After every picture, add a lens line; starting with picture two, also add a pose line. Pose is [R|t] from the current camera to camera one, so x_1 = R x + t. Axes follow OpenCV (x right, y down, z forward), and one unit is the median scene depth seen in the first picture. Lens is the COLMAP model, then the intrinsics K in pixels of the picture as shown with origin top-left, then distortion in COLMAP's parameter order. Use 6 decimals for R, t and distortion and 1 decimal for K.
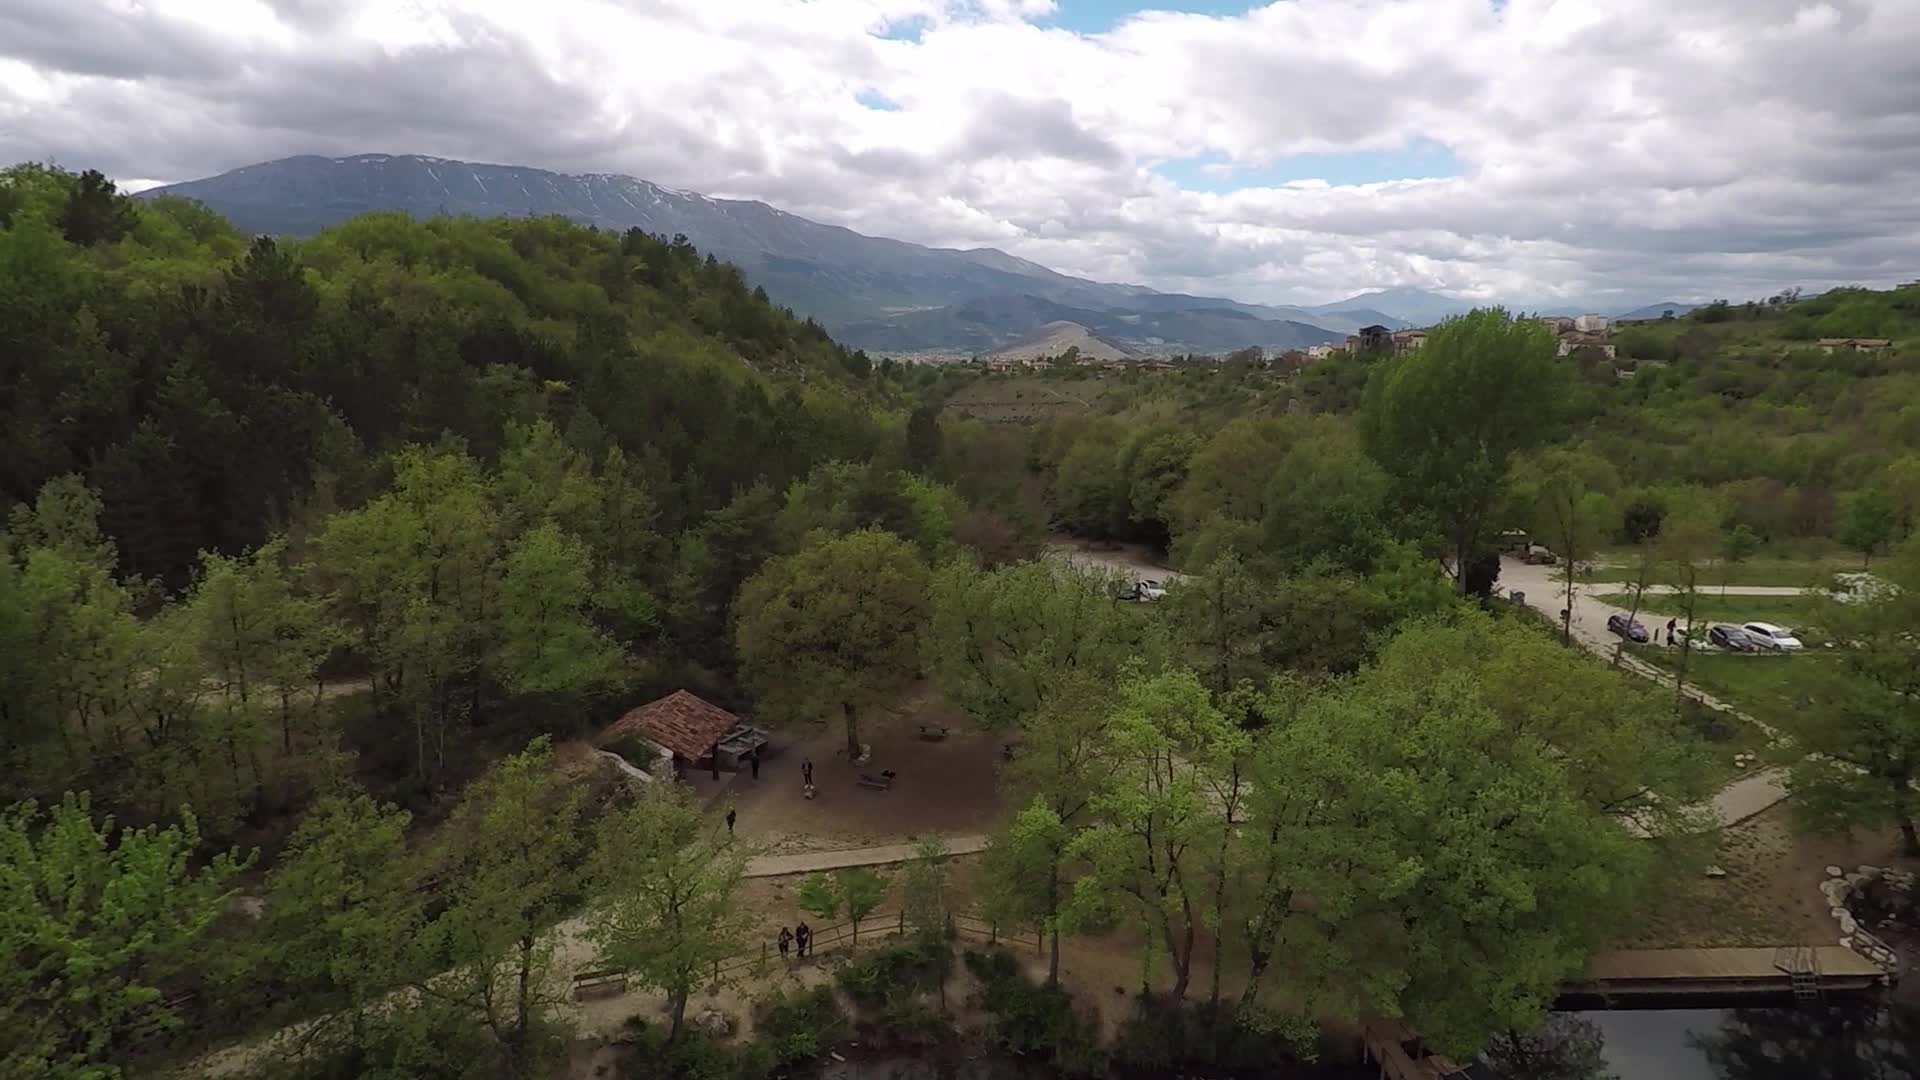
lens RADIAL K [[1068.7, 0, 965.8], [0, 1068.7, 547.0], [0, 0, 1]] dist [-0.017986, 0.001418]
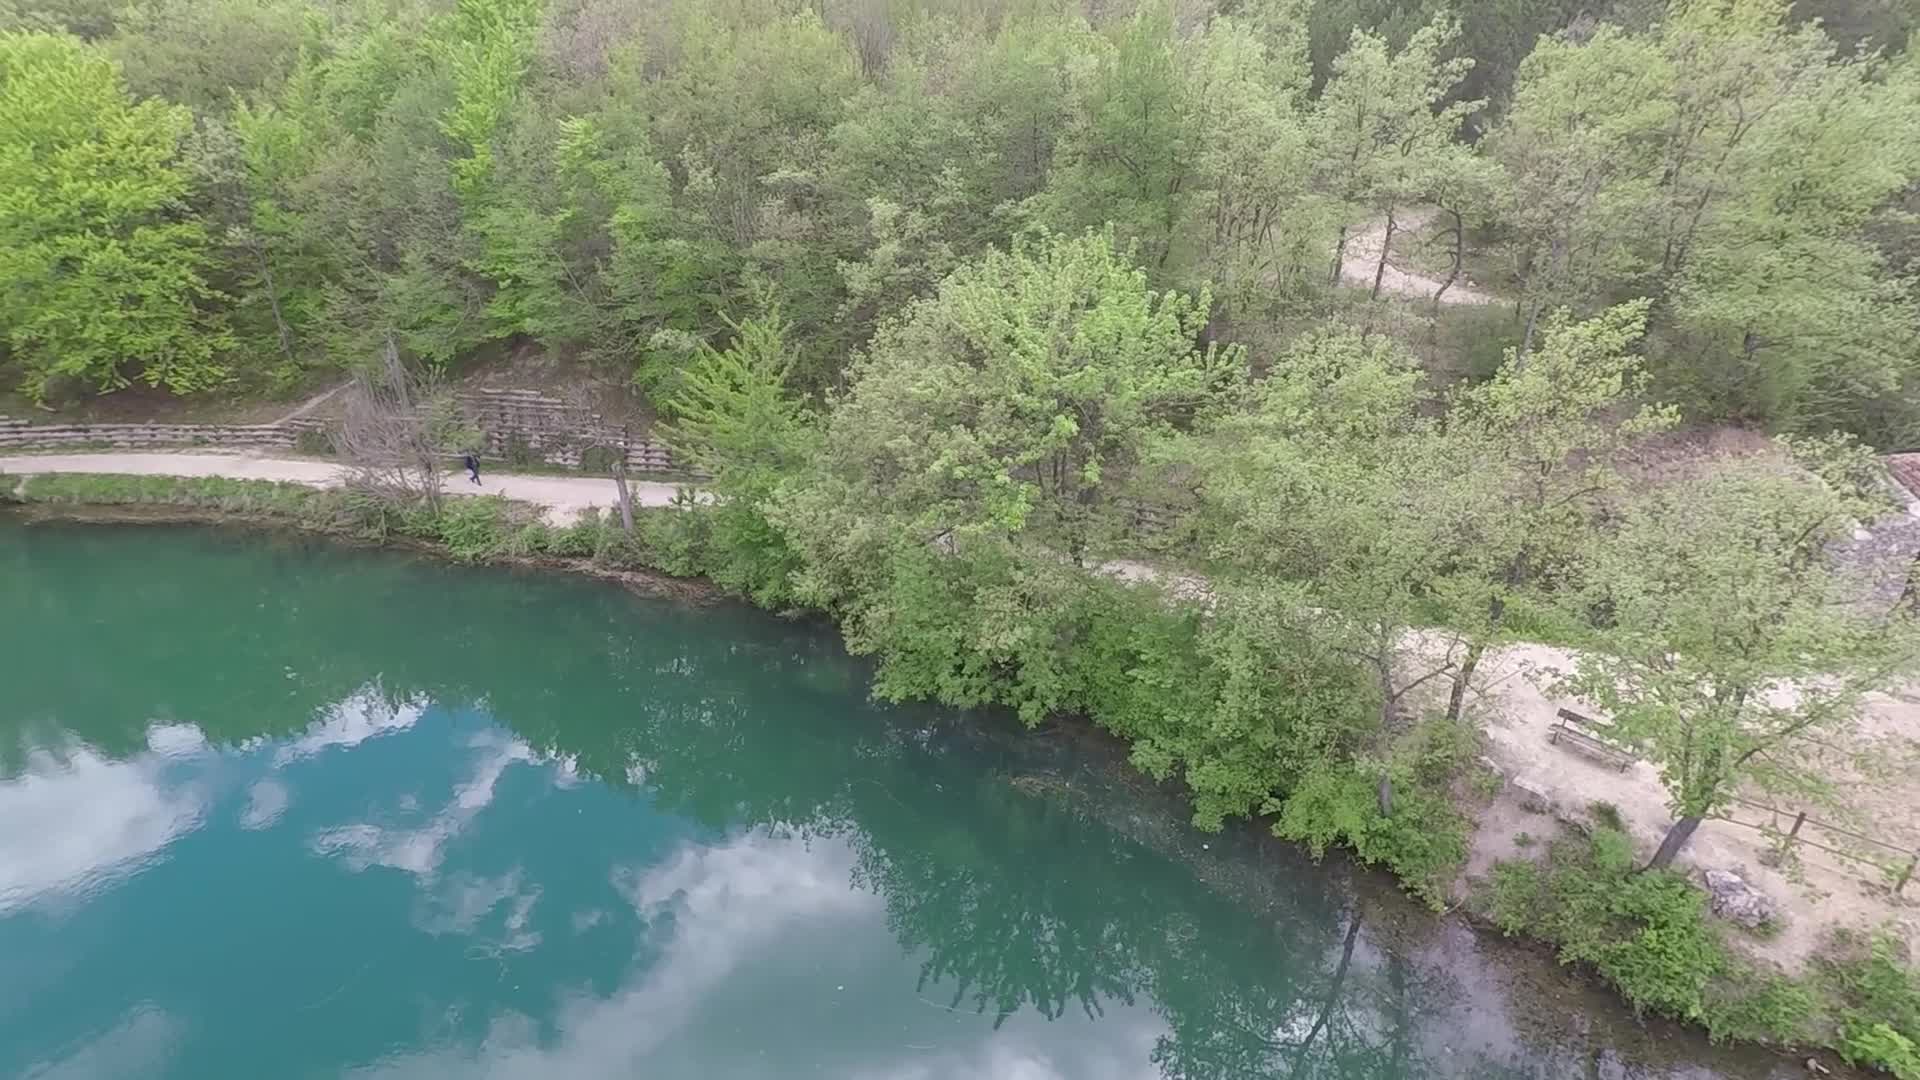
lens RADIAL K [[1061.7, 0, 959.4], [0, 1061.7, 546.5], [0, 0, 1]] dist [-0.019930, 0.008120]
pose [[0.388170, 0.374751, -0.841954, 0.002523], [-0.198052, 0.926166, 0.320924, 0.095999], [0.900055, 0.042178, 0.433730, 0.205778]]
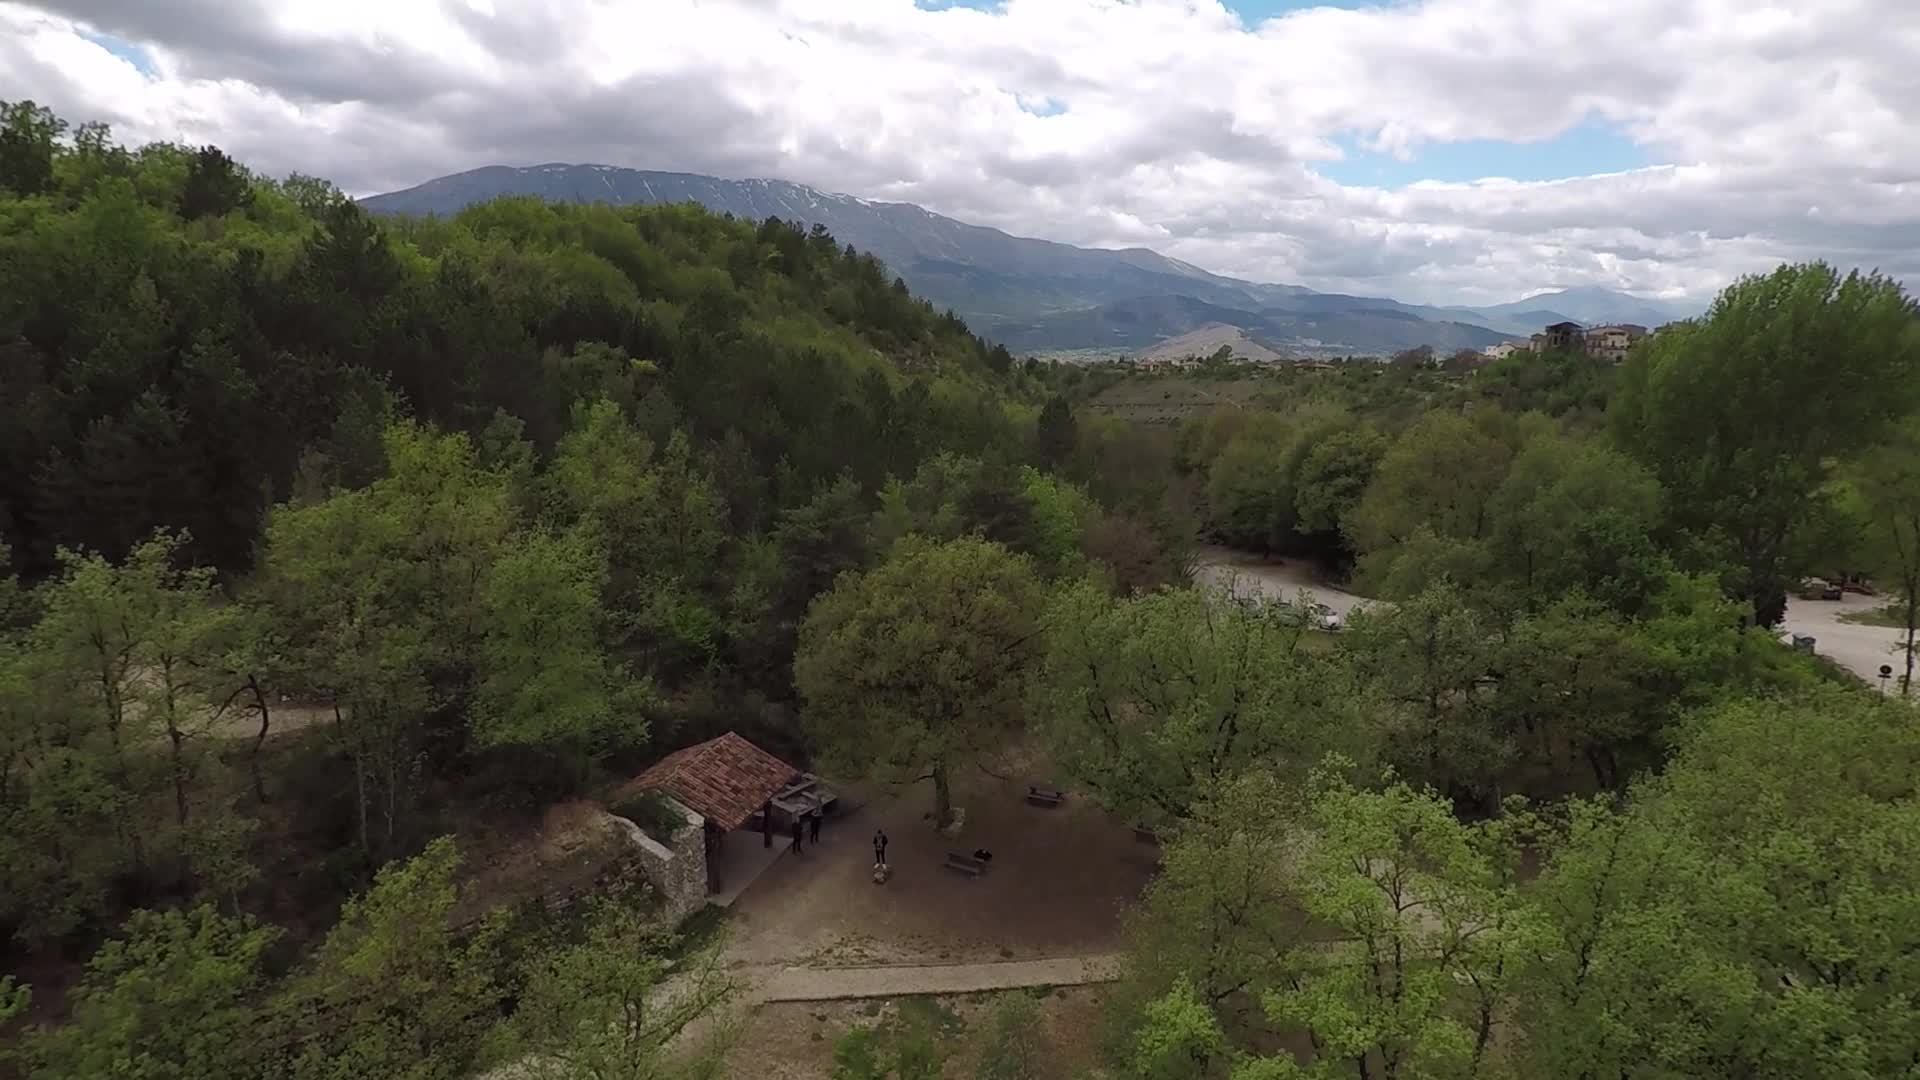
lens RADIAL K [[1063.4, 0, 960.0], [0, 1063.4, 540.0], [0, 0, 1]] dist [-0.017218, 0.002231]
pose [[0.989994, 0.028241, -0.138257, 0.009066], [-0.029224, 0.999560, -0.005088, -0.009406], [0.138053, 0.009078, 0.990383, 0.188311]]
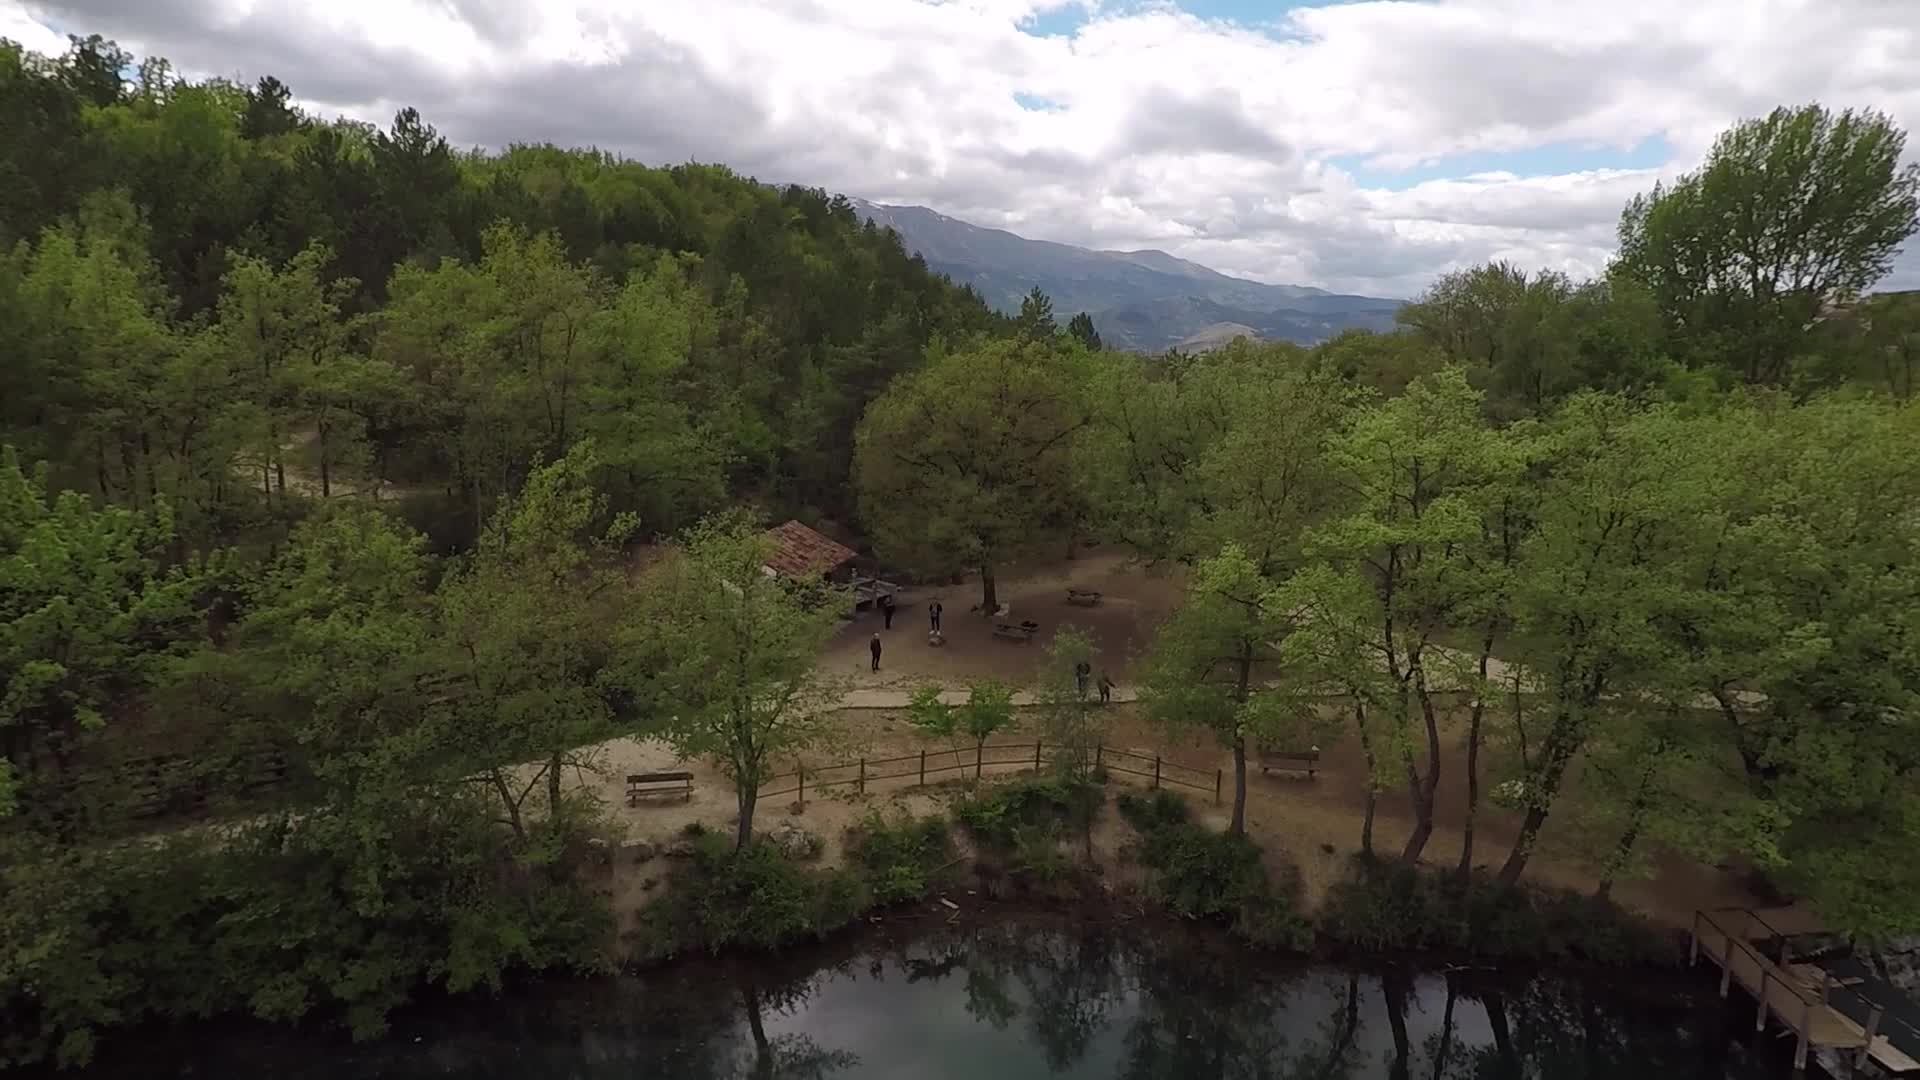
lens RADIAL K [[1061.7, 0, 959.4], [0, 1061.7, 546.5], [0, 0, 1]] dist [-0.019930, 0.008120]
pose [[0.988266, 0.022657, -0.151052, -0.001731], [-0.023757, 0.999703, -0.005479, 0.127371], [0.150883, 0.009003, 0.988511, 0.135599]]
